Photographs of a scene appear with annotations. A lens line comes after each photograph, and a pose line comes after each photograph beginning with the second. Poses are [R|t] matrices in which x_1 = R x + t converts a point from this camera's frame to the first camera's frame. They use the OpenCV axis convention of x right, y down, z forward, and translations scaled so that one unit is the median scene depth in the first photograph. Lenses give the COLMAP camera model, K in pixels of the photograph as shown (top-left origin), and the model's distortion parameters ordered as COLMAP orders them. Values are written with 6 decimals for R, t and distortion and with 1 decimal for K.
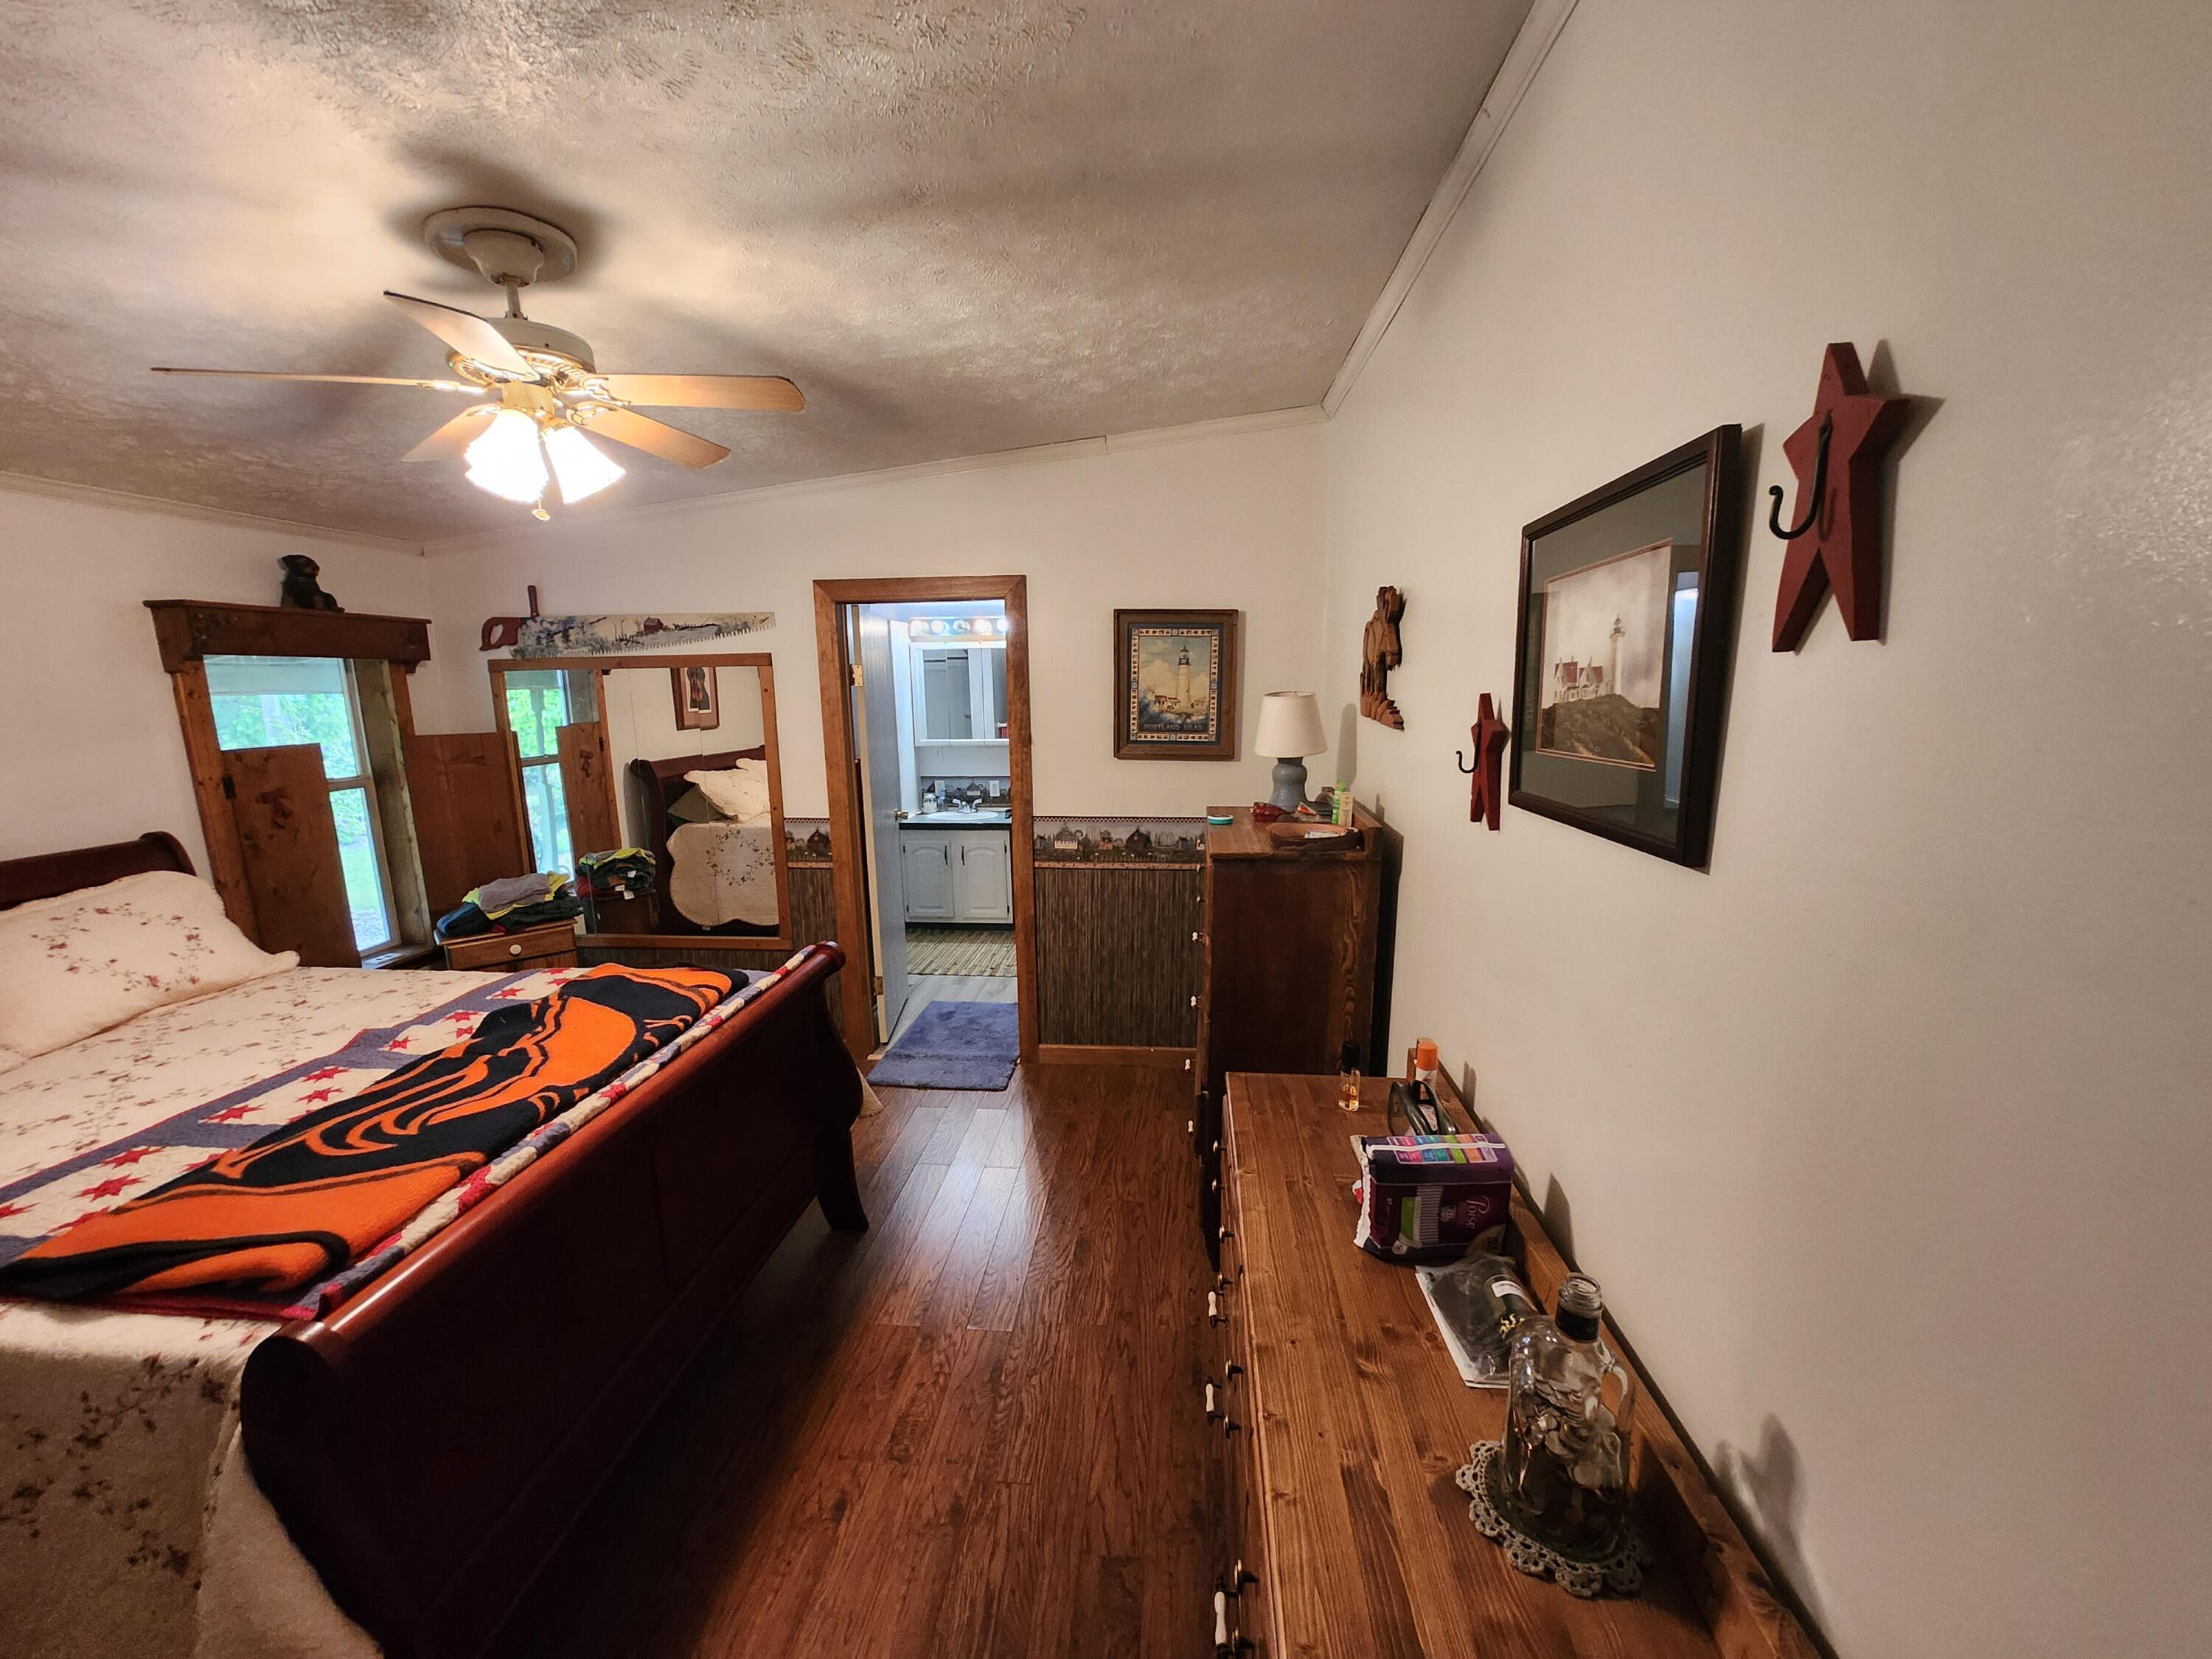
lens RADIAL K [[881.2, 0, 1105.2], [0, 881.2, 857.9], [0, 0, 1]] dist [-0.020075, 0.000135]
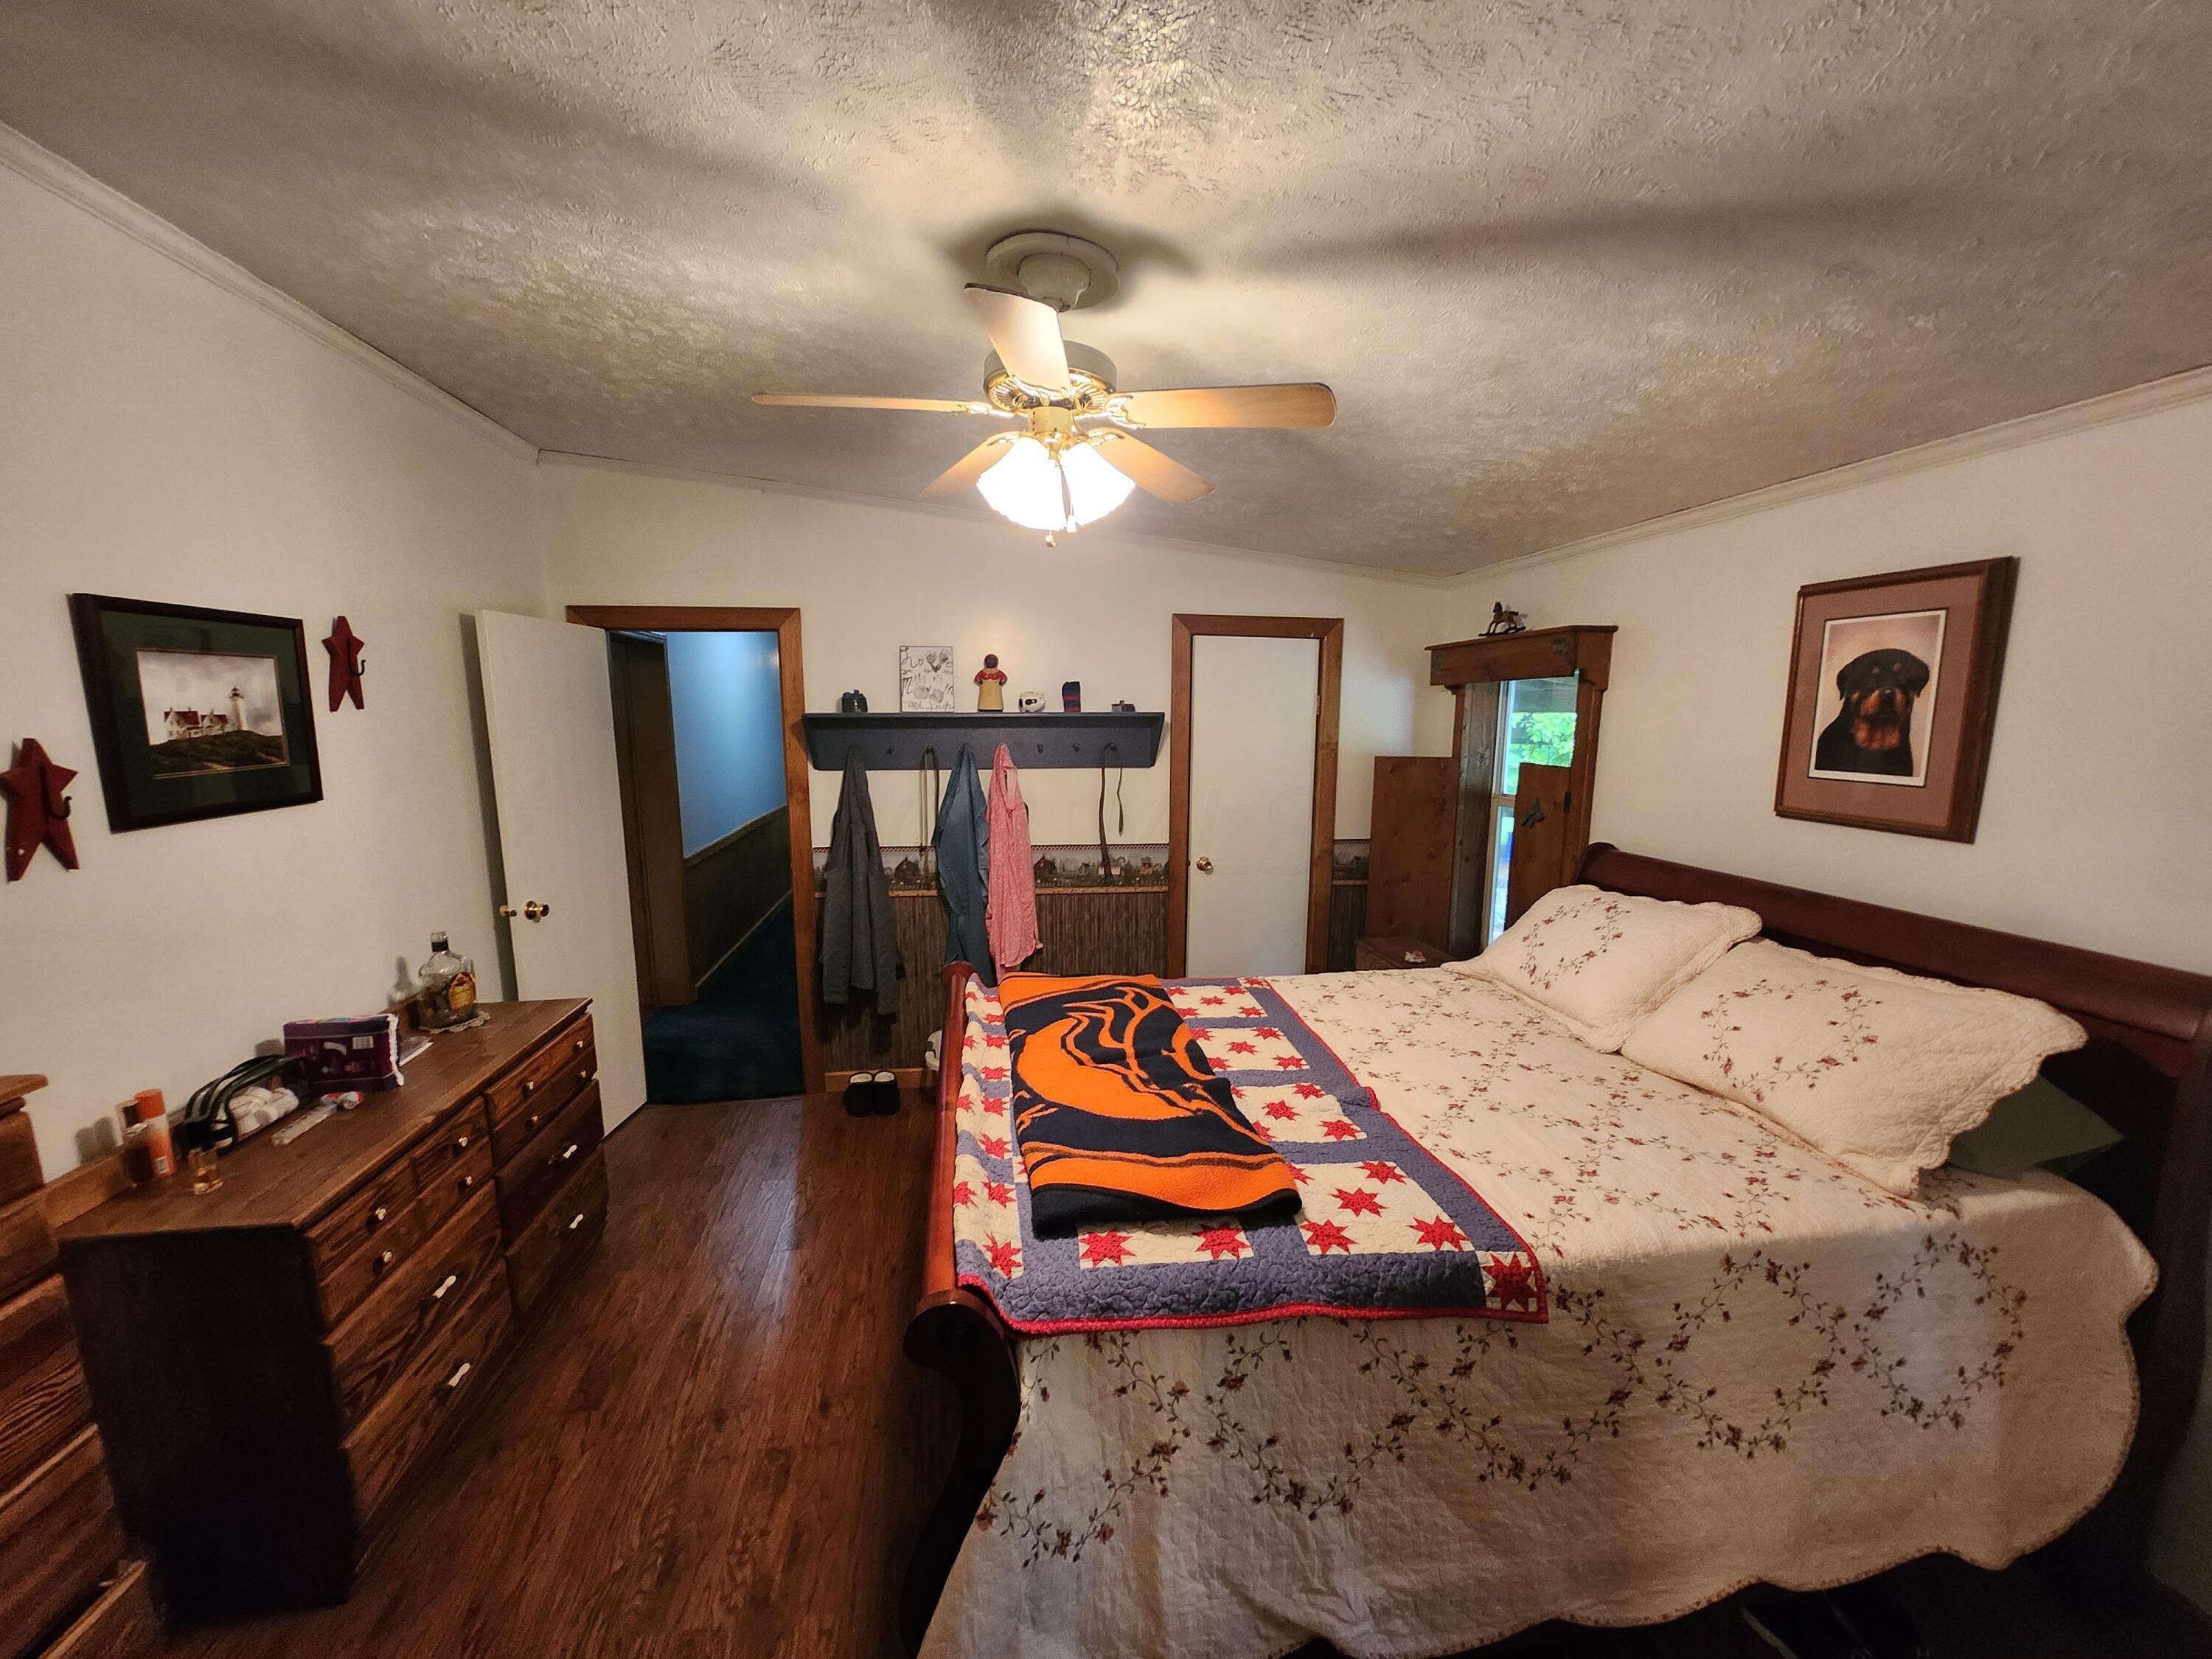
lens RADIAL K [[881.2, 0, 1105.2], [0, 881.2, 857.9], [0, 0, 1]] dist [-0.020075, 0.000135]
pose [[-0.971187, 0.047906, -0.233453, -0.423641], [-0.036624, 0.937950, 0.344832, -0.369724], [0.235486, 0.343446, -0.909170, 1.866588]]
